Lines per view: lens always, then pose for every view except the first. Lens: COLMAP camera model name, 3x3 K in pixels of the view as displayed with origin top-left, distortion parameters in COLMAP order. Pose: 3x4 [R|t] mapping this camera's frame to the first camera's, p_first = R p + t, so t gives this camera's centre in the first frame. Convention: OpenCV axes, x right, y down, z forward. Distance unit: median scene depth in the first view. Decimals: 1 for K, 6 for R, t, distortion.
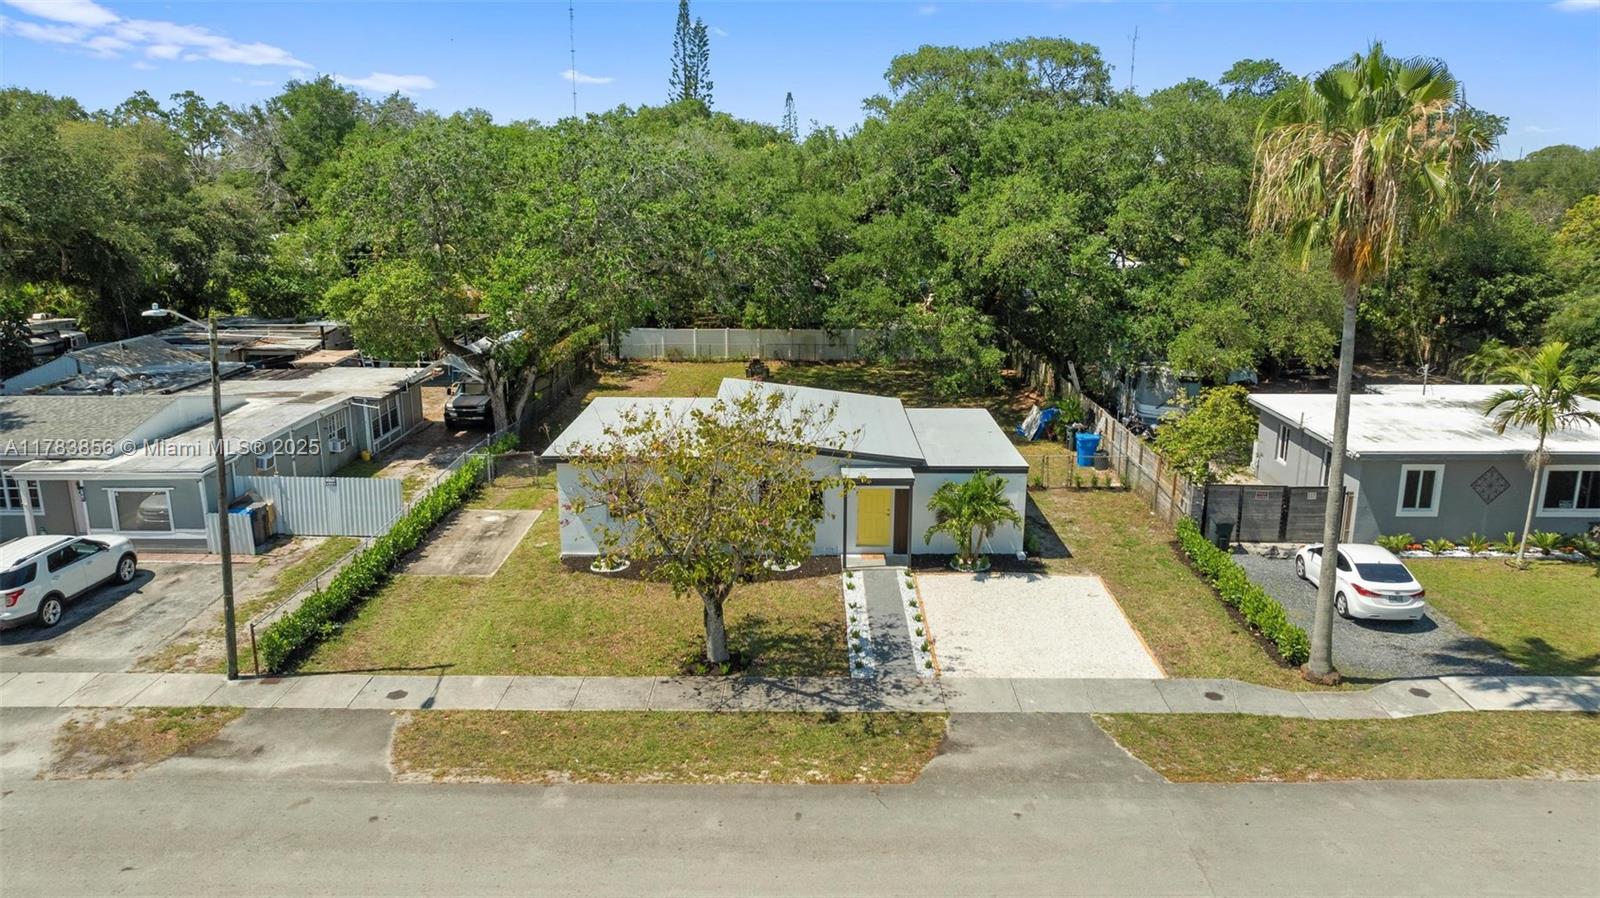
lens RADIAL K [[1128.0, 0, 800.0], [0, 1128.0, 449.0], [0, 0, 1]] dist [-0.059464, 0.073784]
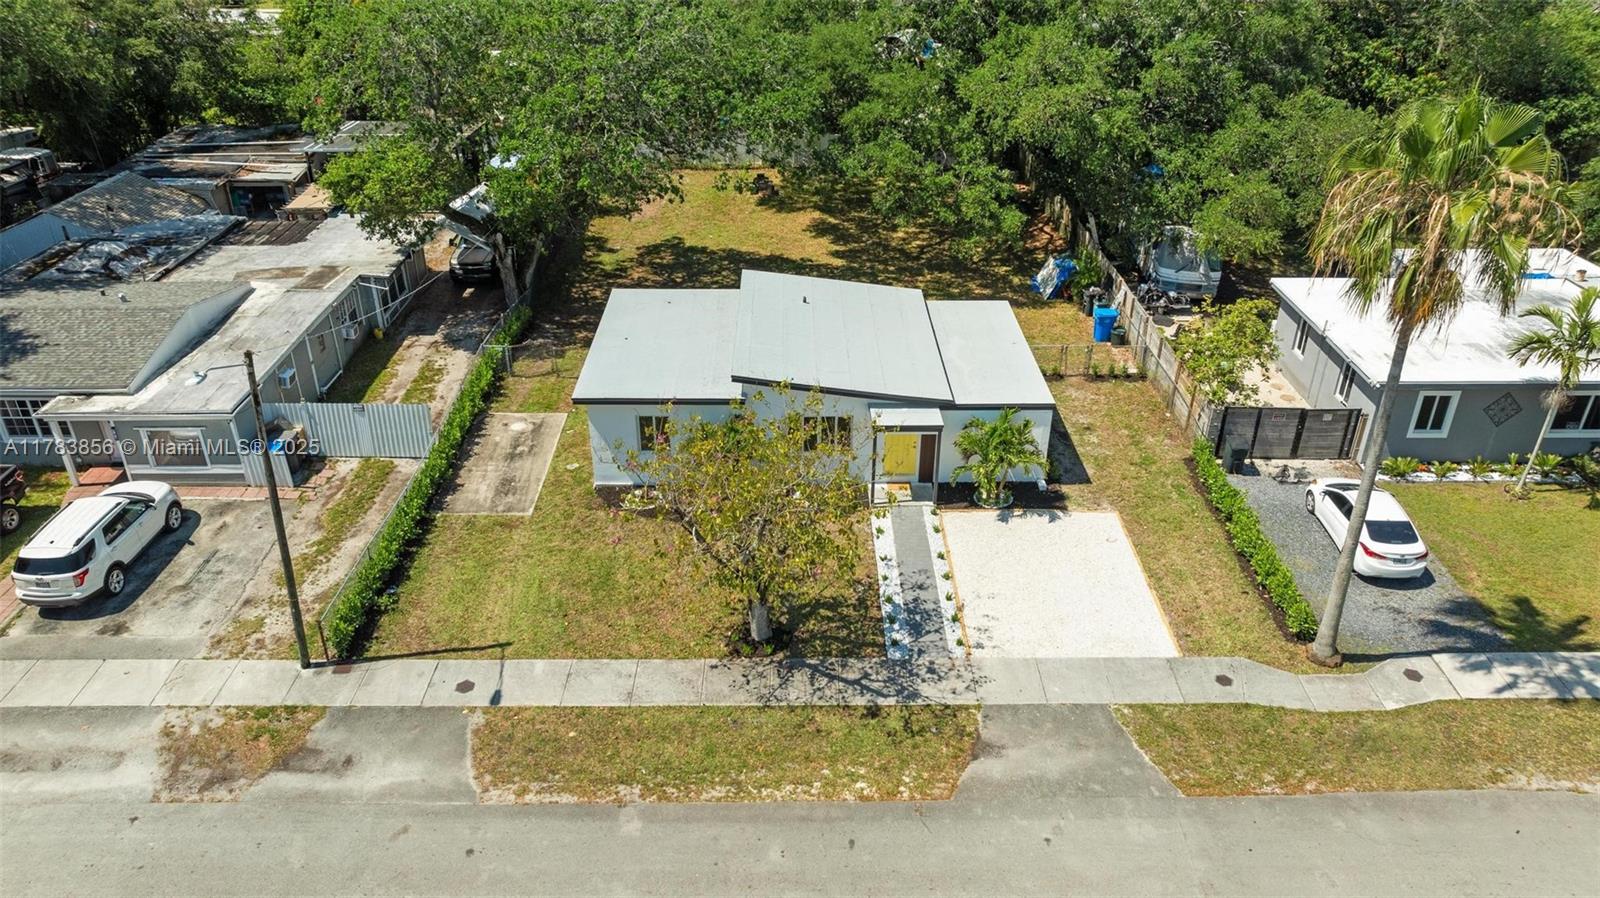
lens RADIAL K [[1128.0, 0, 800.0], [0, 1128.0, 449.0], [0, 0, 1]] dist [-0.059464, 0.073784]
pose [[0.999870, -0.005117, 0.015271, -0.048482], [0.000884, 0.964196, 0.265190, -0.247780], [-0.016082, -0.265142, 0.964075, 0.020551]]
